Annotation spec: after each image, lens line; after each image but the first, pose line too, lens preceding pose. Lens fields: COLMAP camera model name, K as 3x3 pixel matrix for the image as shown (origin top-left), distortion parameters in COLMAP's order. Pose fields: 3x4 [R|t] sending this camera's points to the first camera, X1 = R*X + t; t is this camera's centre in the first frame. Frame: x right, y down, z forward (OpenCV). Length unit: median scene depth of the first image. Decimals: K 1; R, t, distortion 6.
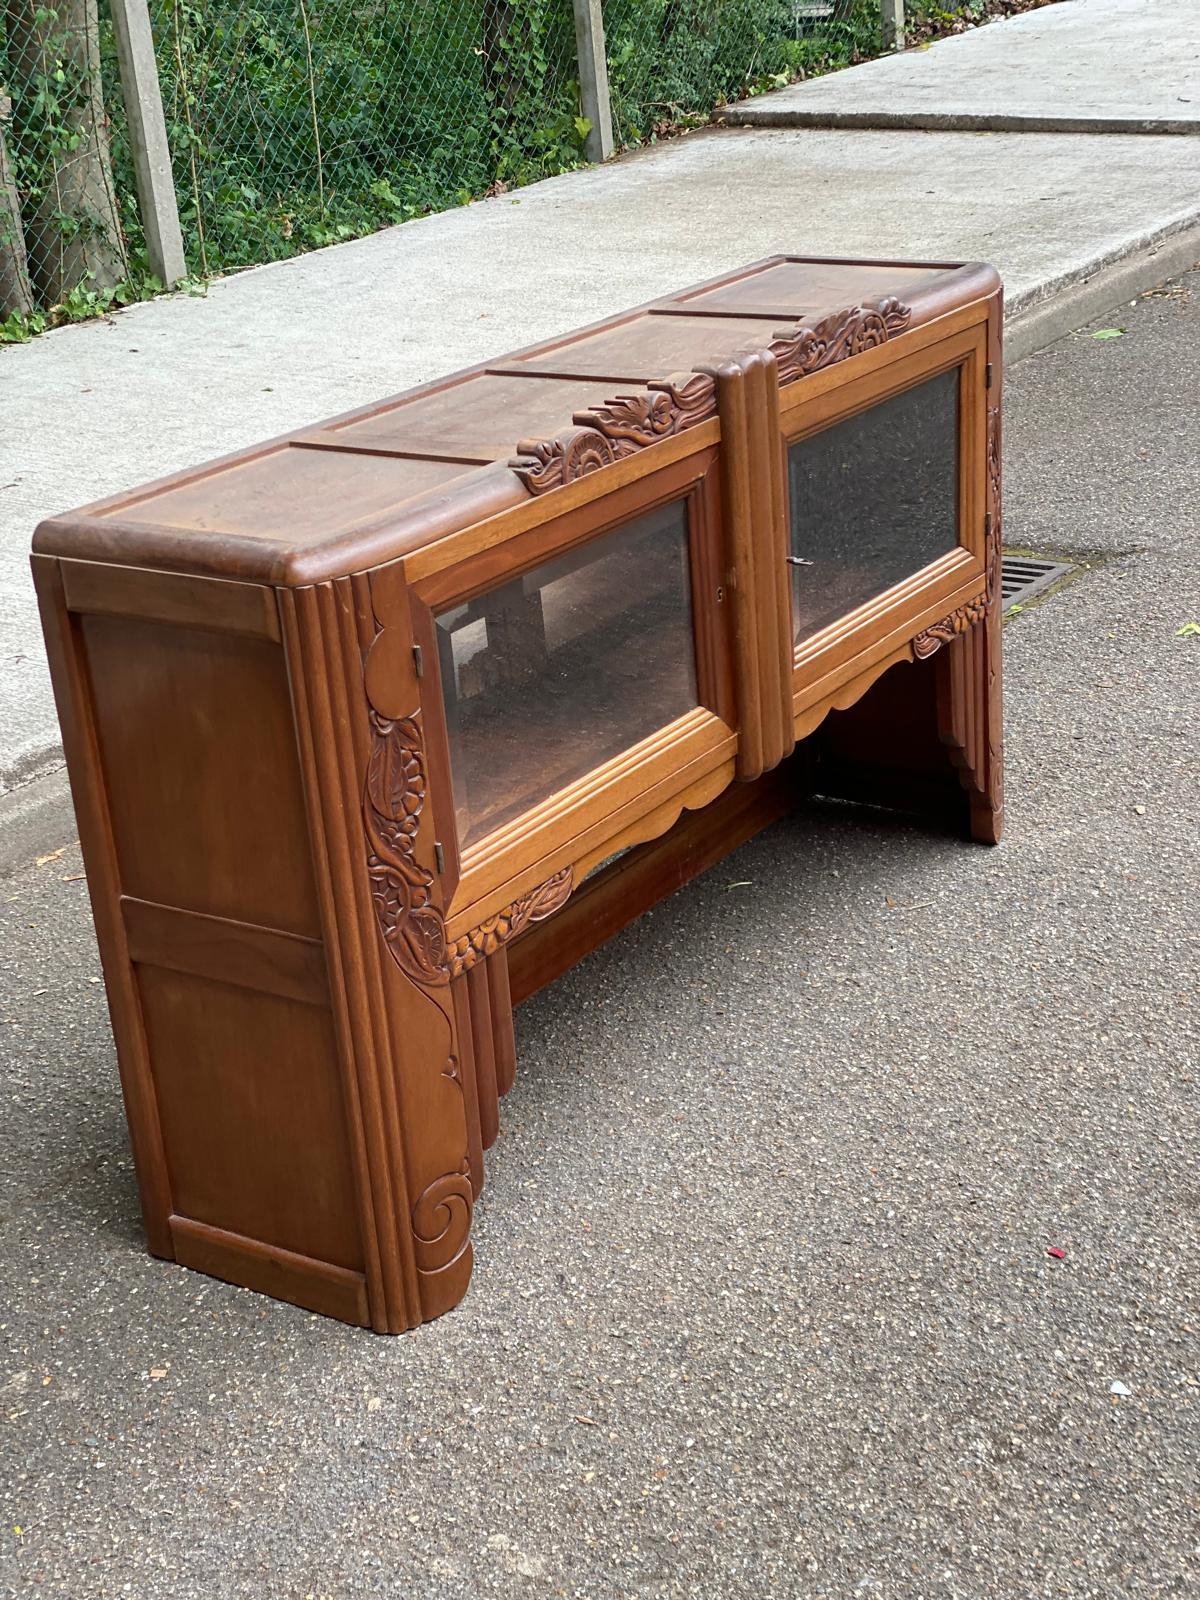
lens RADIAL K [[2402.9, 0, 594.9], [0, 2402.9, 851.9], [0, 0, 1]] dist [0.079249, 0.103285]
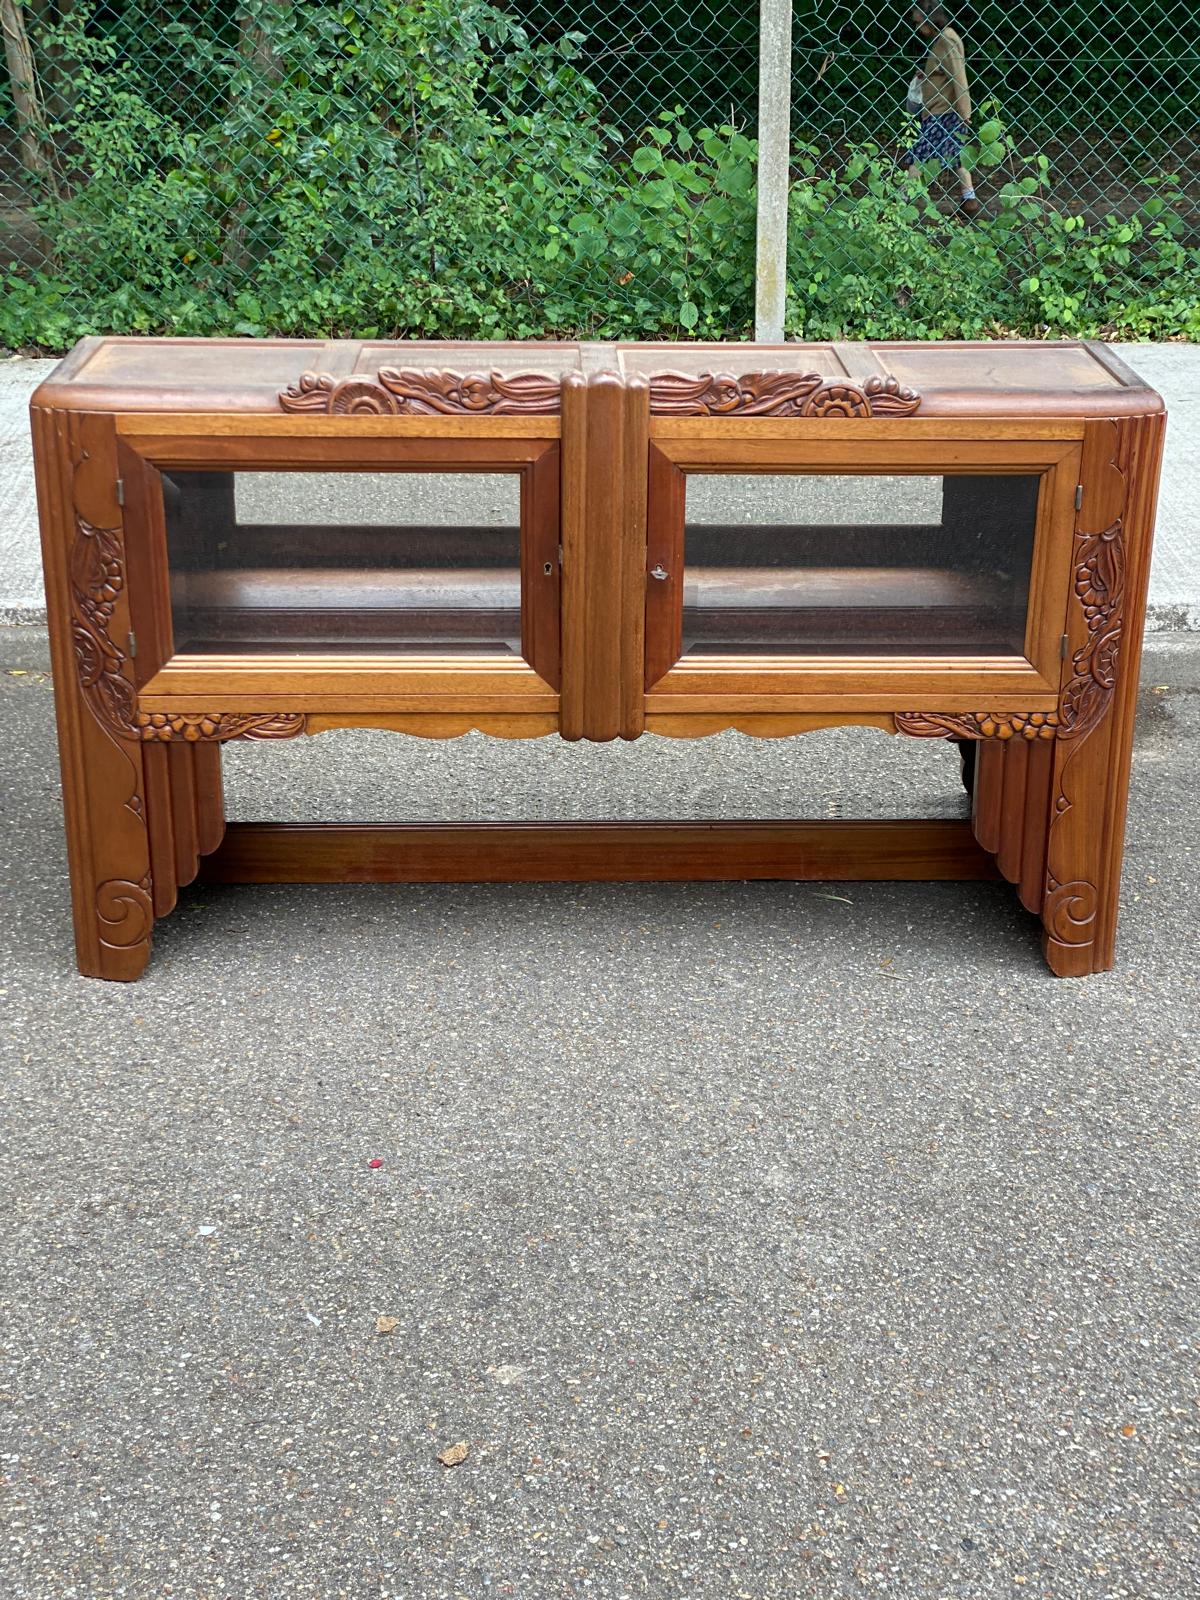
lens RADIAL K [[2402.9, 0, 594.9], [0, 2402.9, 851.9], [0, 0, 1]] dist [0.079249, 0.103285]
pose [[0.575904, 0.386701, -0.720276, 0.952242], [-0.370213, 0.908897, 0.191960, -0.213714], [0.728887, 0.156105, 0.666599, 0.265960]]
